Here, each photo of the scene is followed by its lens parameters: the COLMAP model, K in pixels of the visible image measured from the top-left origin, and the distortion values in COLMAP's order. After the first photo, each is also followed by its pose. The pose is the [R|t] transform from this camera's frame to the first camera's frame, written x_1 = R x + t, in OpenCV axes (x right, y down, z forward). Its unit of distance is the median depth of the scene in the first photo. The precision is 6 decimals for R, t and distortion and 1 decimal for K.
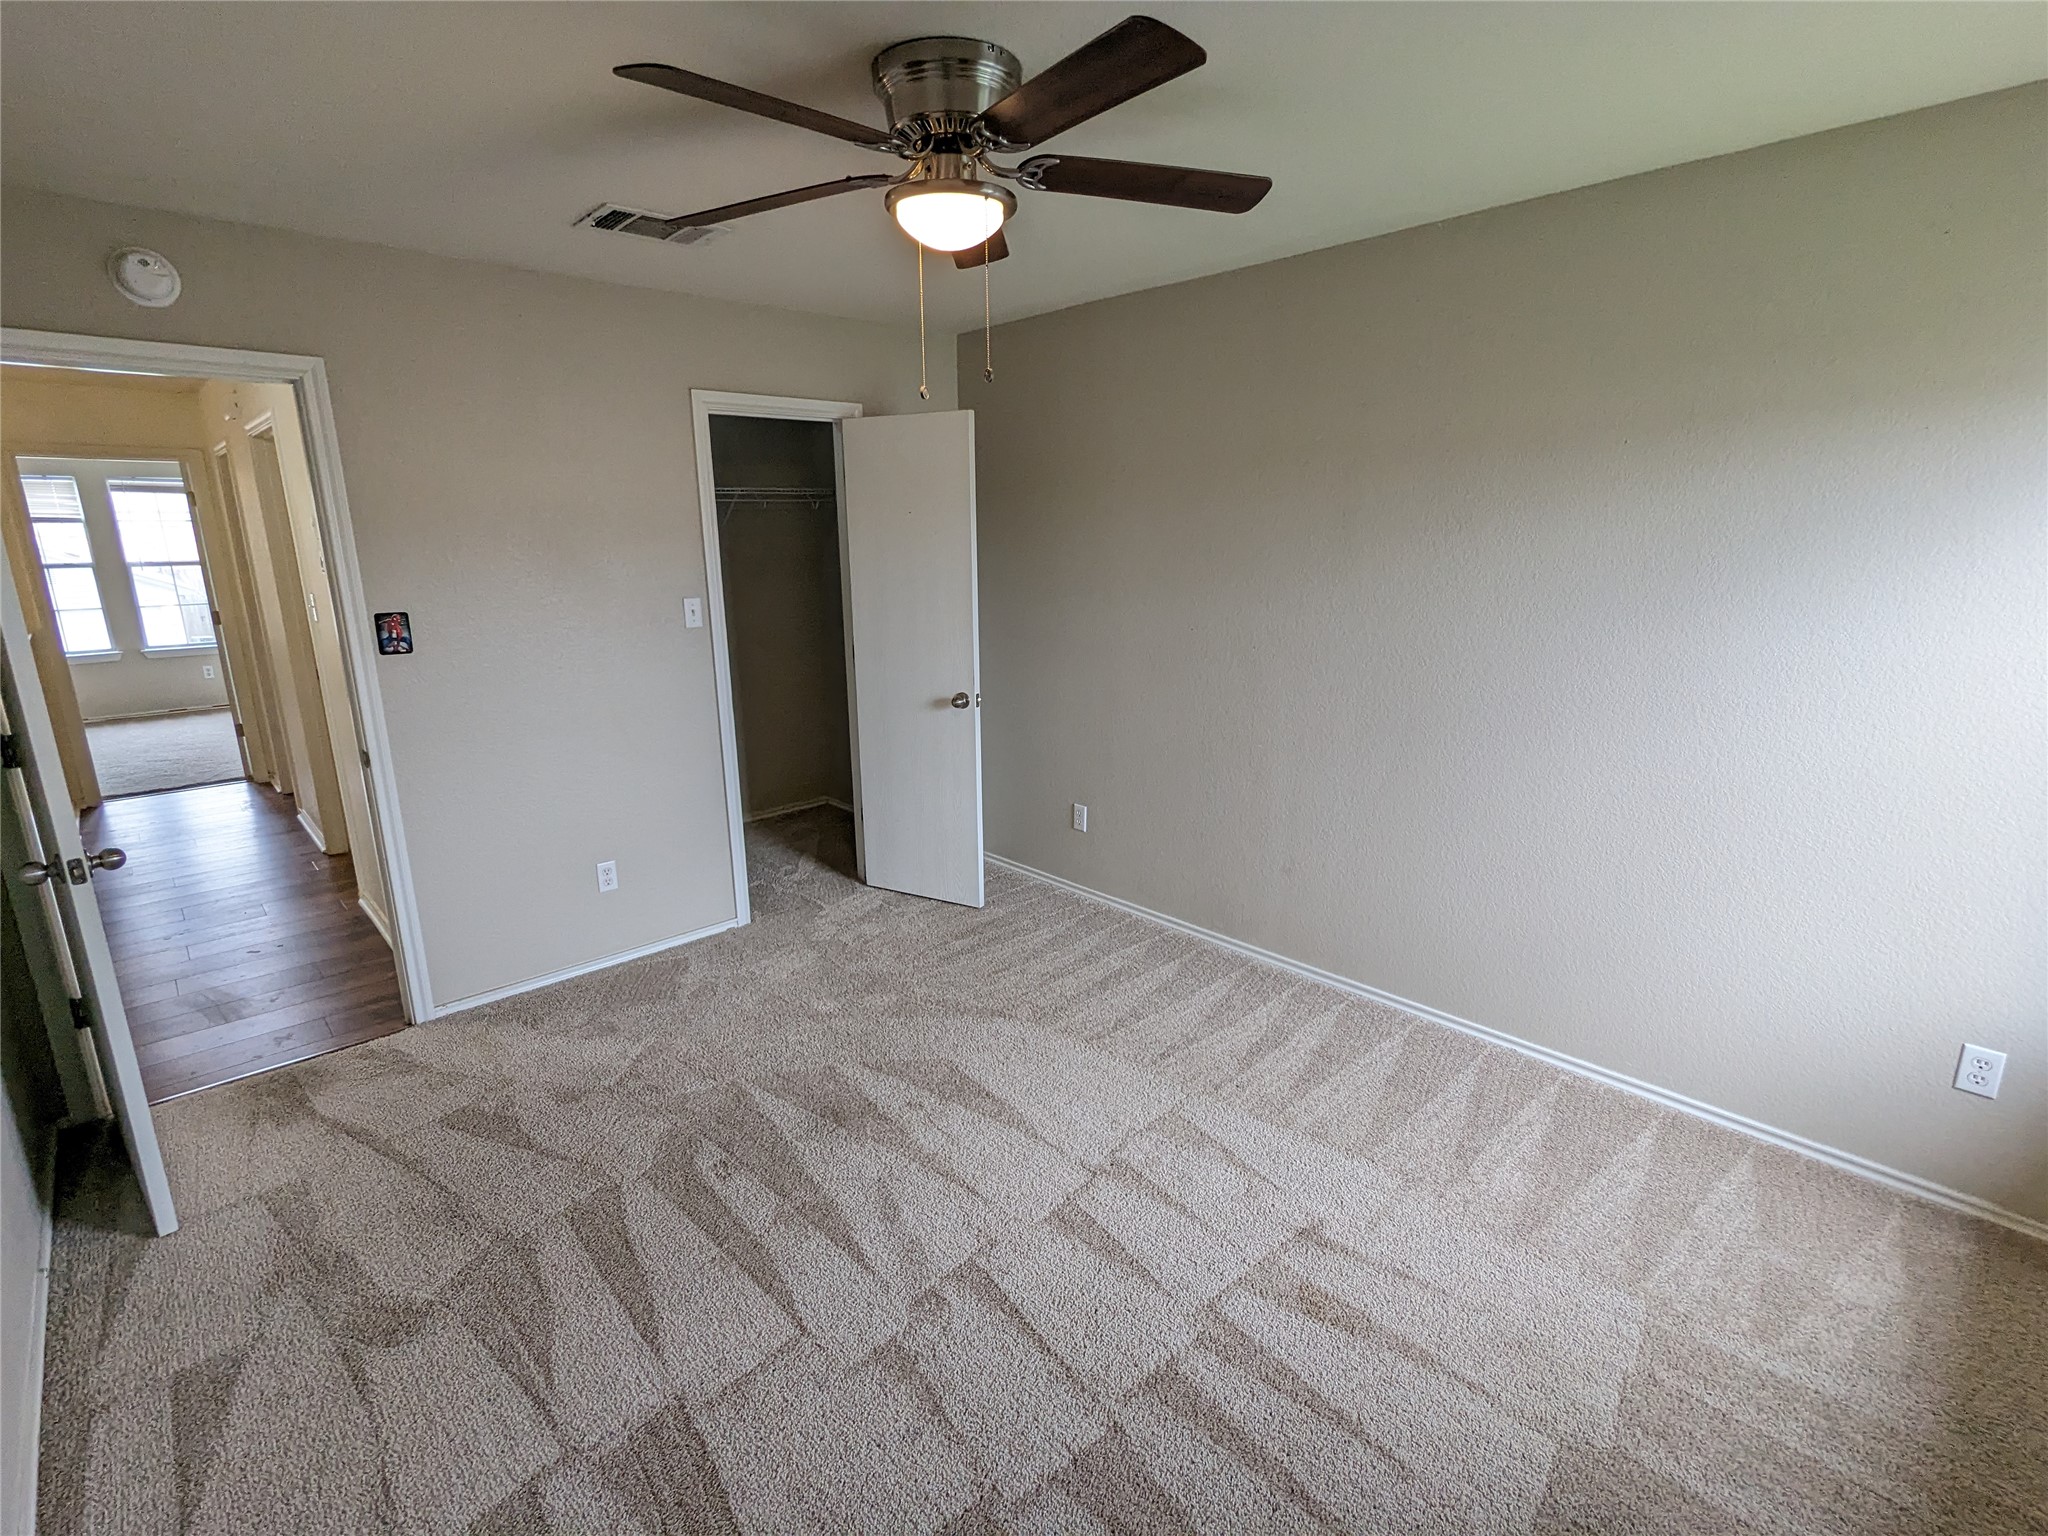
lens RADIAL K [[968.1, 0, 1026.0], [0, 968.1, 766.9], [0, 0, 1]] dist [-0.002130, -0.001074]
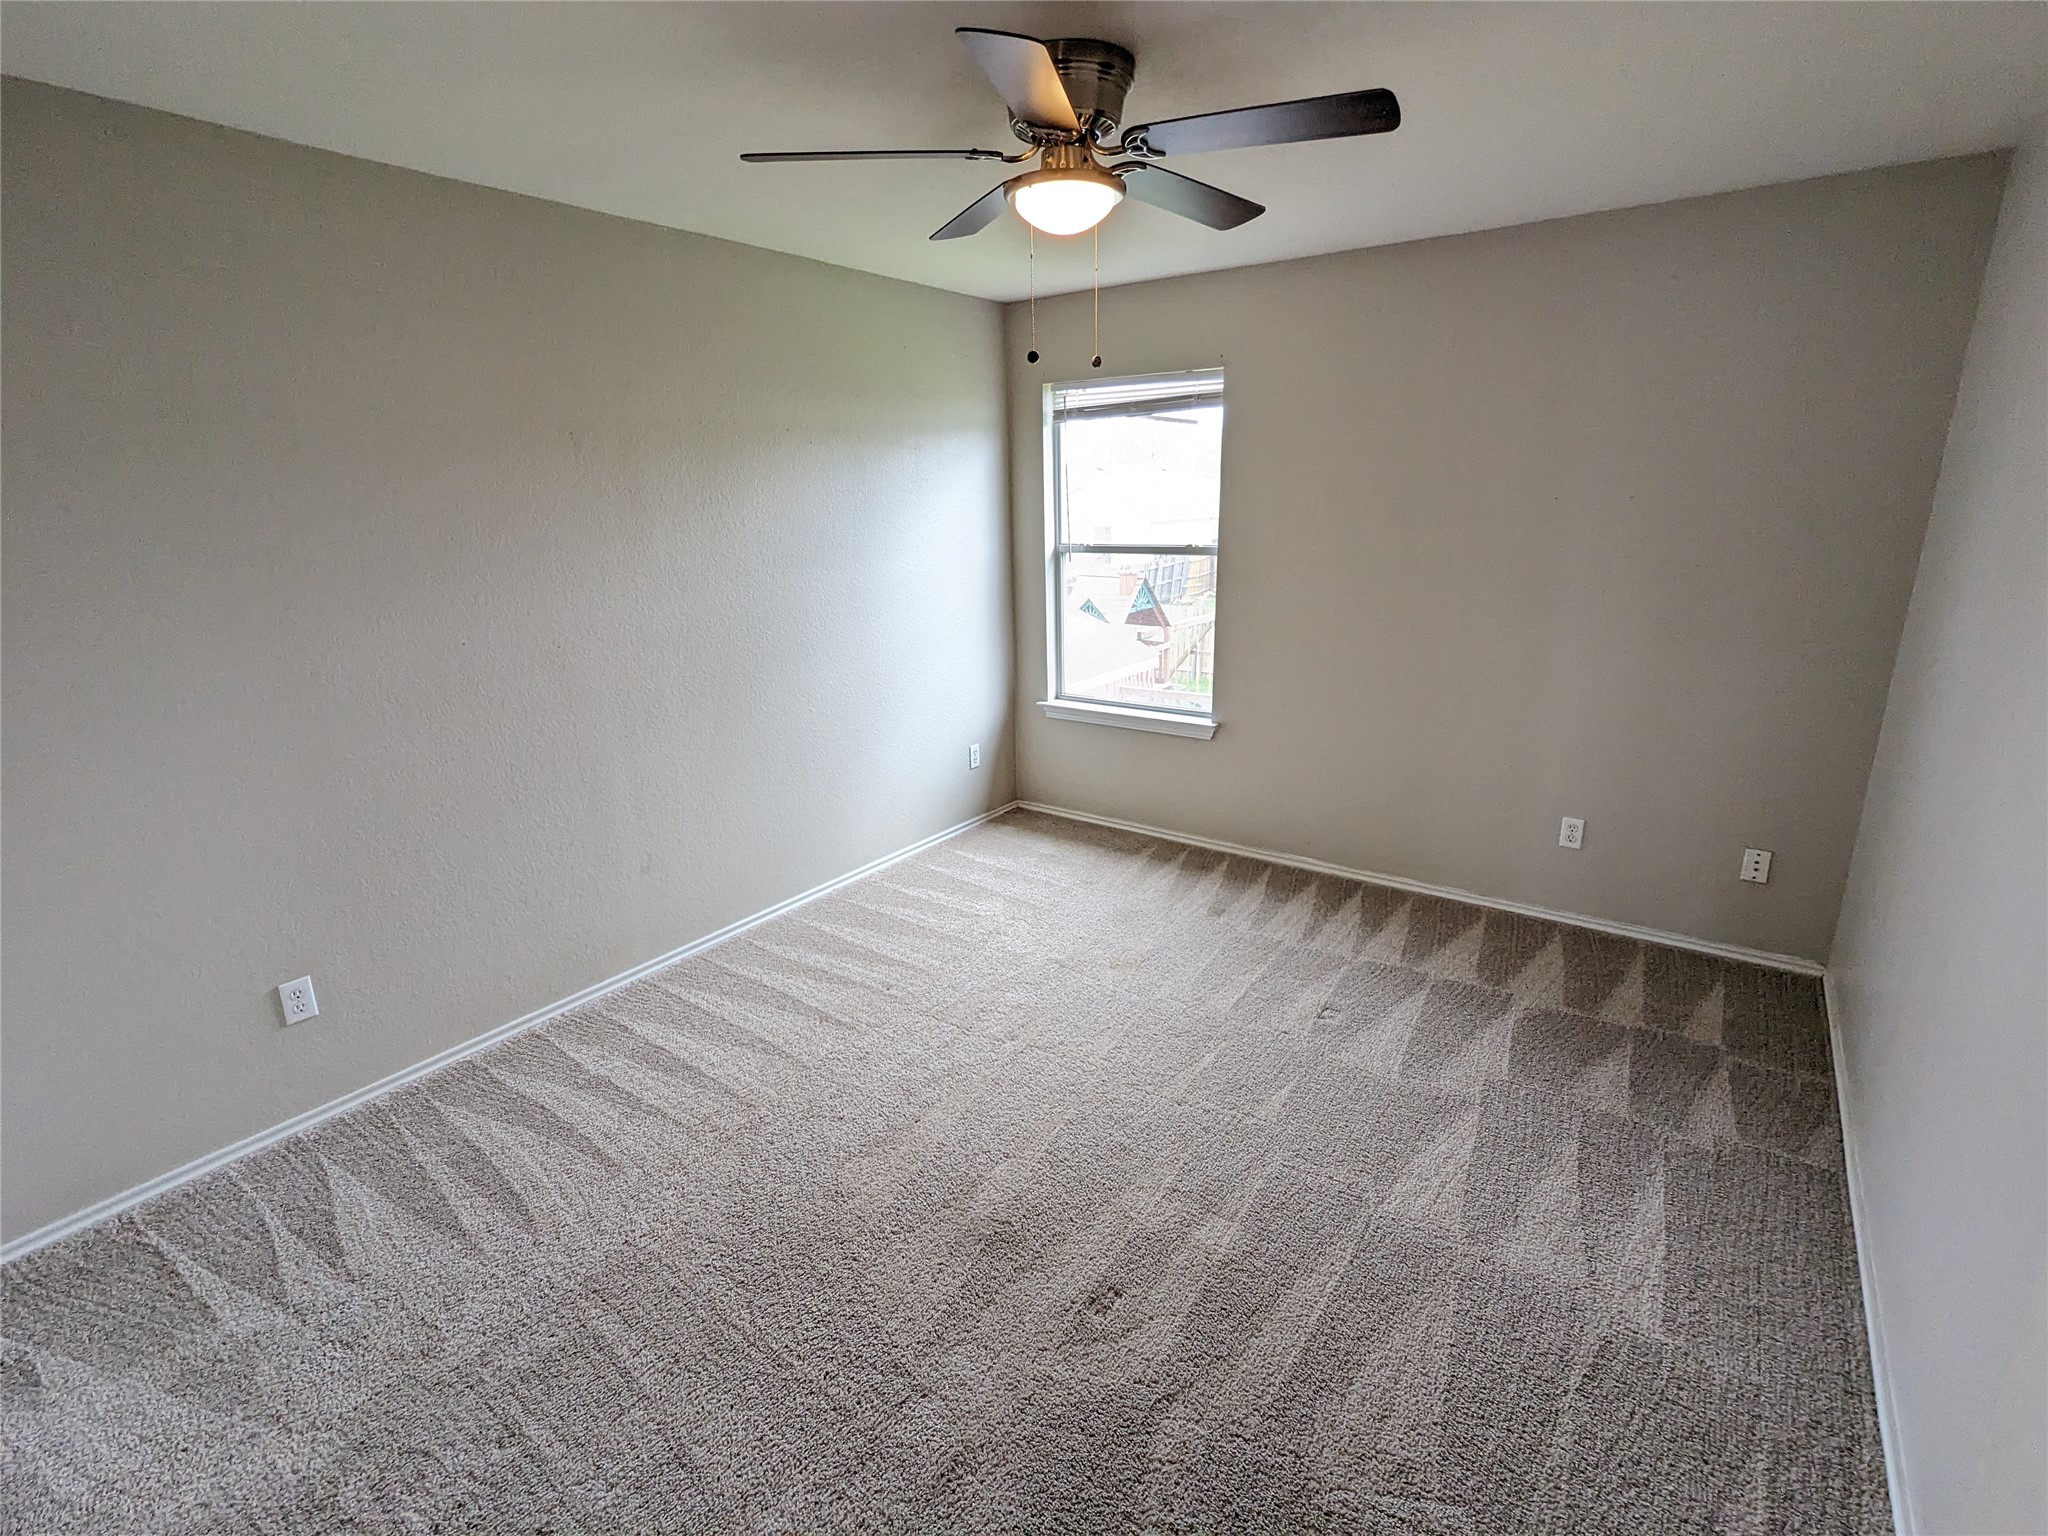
lens RADIAL K [[968.1, 0, 1026.5], [0, 968.1, 778.4], [0, 0, 1]] dist [-0.002130, -0.001074]
pose [[-0.210030, -0.258910, 0.942790, -0.731073], [0.250812, 0.917761, 0.307911, -0.185417], [-0.944977, 0.301133, -0.127820, 0.801371]]
